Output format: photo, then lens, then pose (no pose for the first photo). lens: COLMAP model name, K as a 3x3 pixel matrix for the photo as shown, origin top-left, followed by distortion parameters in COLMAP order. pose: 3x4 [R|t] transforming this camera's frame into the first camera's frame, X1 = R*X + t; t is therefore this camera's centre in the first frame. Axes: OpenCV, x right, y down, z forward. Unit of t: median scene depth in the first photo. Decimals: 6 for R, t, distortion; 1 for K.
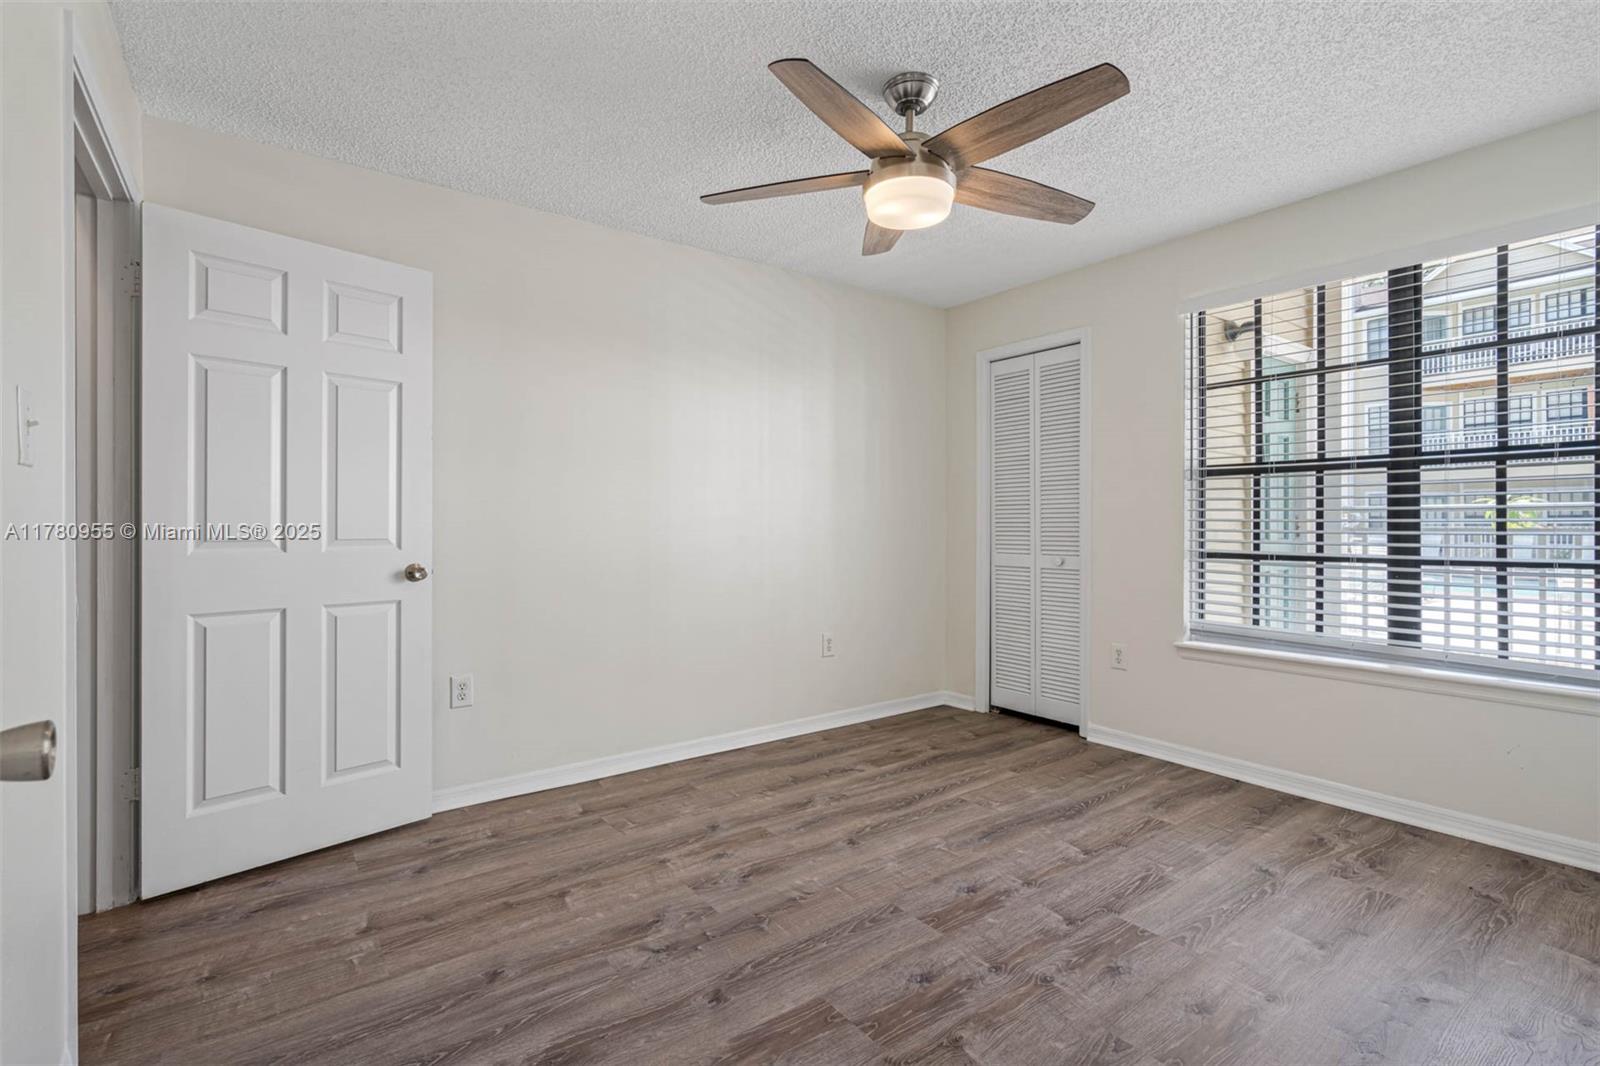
lens RADIAL K [[739.4, 0, 789.5], [0, 739.4, 518.6], [0, 0, 1]] dist [-0.005642, 0.003857]
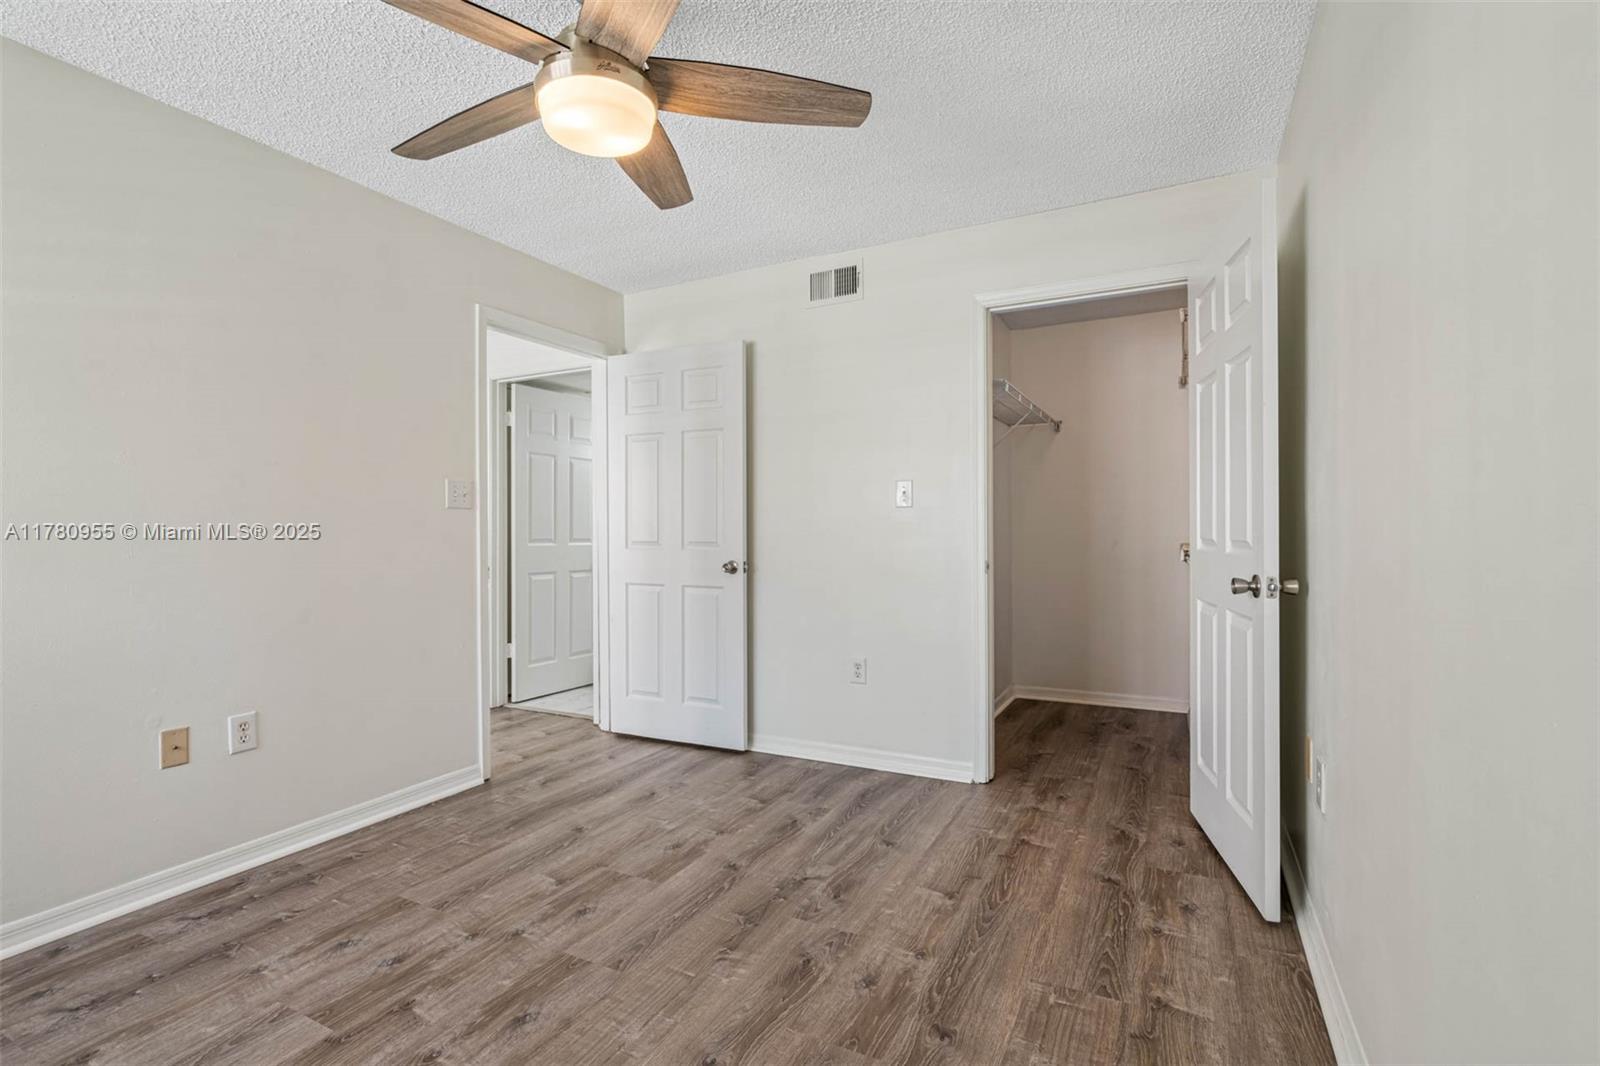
lens RADIAL K [[739.4, 0, 776.9], [0, 739.4, 538.5], [0, 0, 1]] dist [-0.005642, 0.003857]
pose [[-0.903023, 0.016389, -0.429278, 0.281297], [0.015341, 0.999865, 0.005902, 0.012442], [0.429317, -0.001256, -0.903153, 1.550139]]
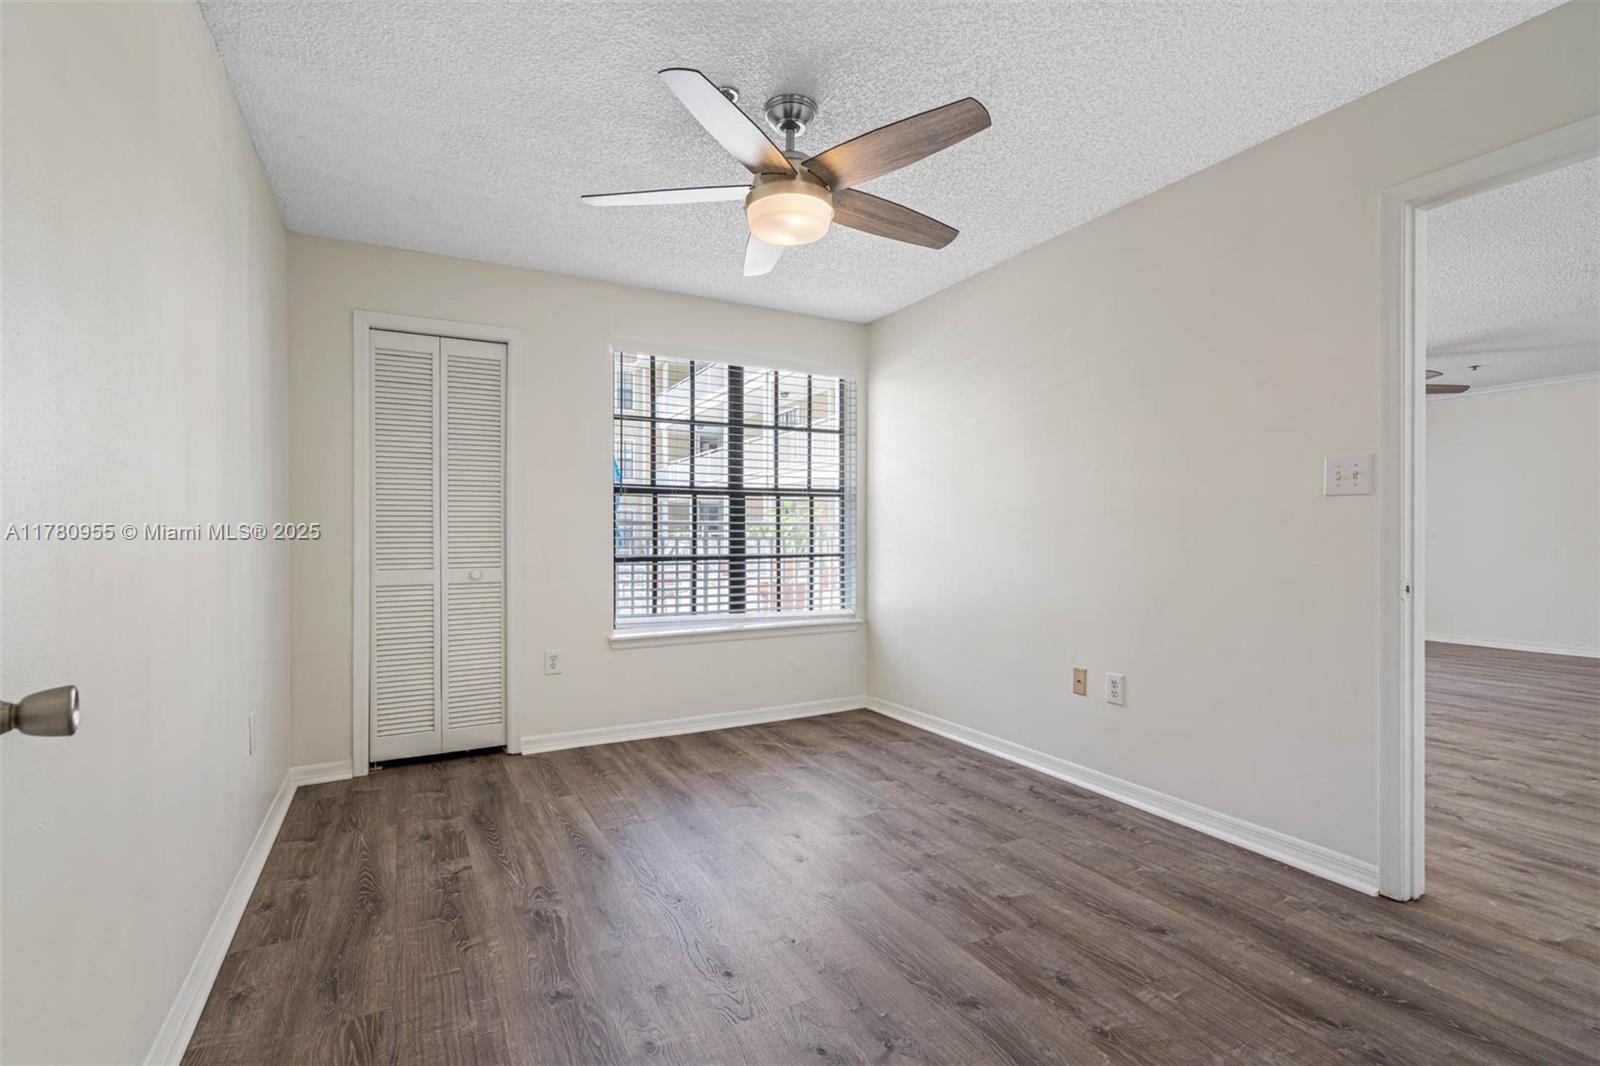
lens RADIAL K [[739.4, 0, 799.0], [0, 739.4, 533.4], [0, 0, 1]] dist [-0.005642, 0.003857]
pose [[0.135072, 0.003174, 0.990831, -0.750915], [-0.003274, 0.999991, -0.002757, 0.012651], [-0.990830, -0.002871, 0.135081, 0.737735]]
